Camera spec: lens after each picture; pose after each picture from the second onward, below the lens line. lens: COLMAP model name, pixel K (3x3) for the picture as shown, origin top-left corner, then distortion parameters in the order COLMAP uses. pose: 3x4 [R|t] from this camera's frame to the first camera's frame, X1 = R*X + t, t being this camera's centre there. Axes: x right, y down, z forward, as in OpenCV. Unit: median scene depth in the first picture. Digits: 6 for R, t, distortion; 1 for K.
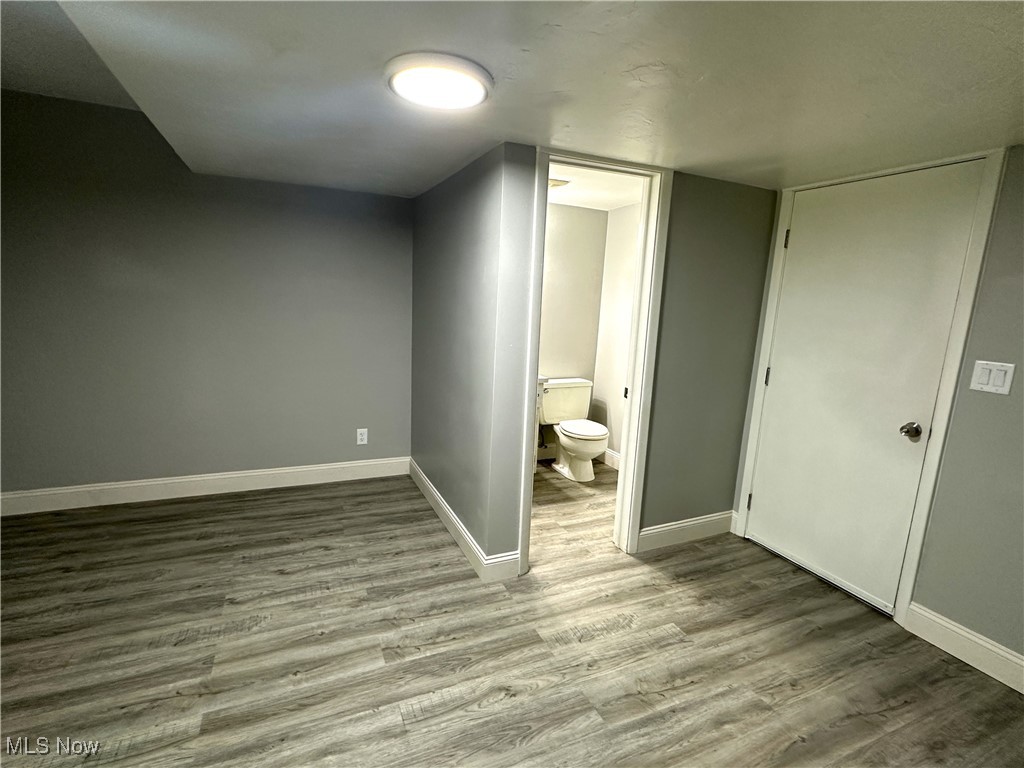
lens RADIAL K [[482.3, 0, 492.1], [0, 482.3, 383.2], [0, 0, 1]] dist [-0.001825, -0.000159]
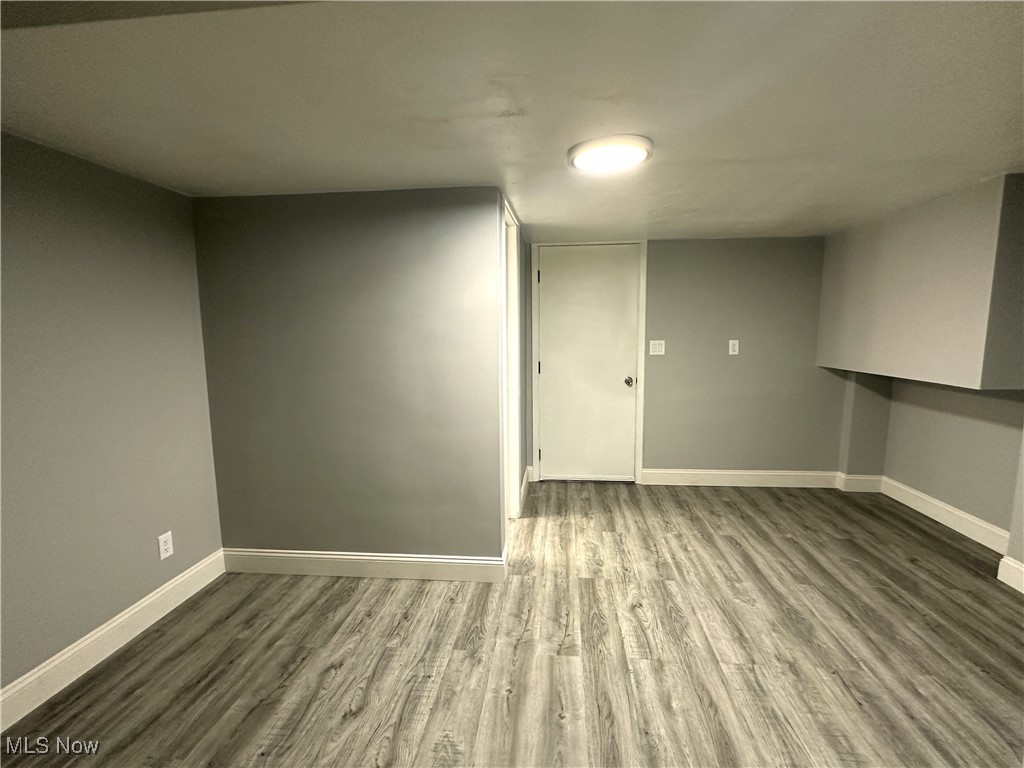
lens RADIAL K [[482.3, 0, 492.1], [0, 482.3, 383.2], [0, 0, 1]] dist [-0.001825, -0.000159]
pose [[0.507471, -0.149402, 0.848618, -0.965534], [0.189255, 0.980131, 0.059381, -0.103103], [-0.840629, 0.130471, 0.525663, 0.430656]]
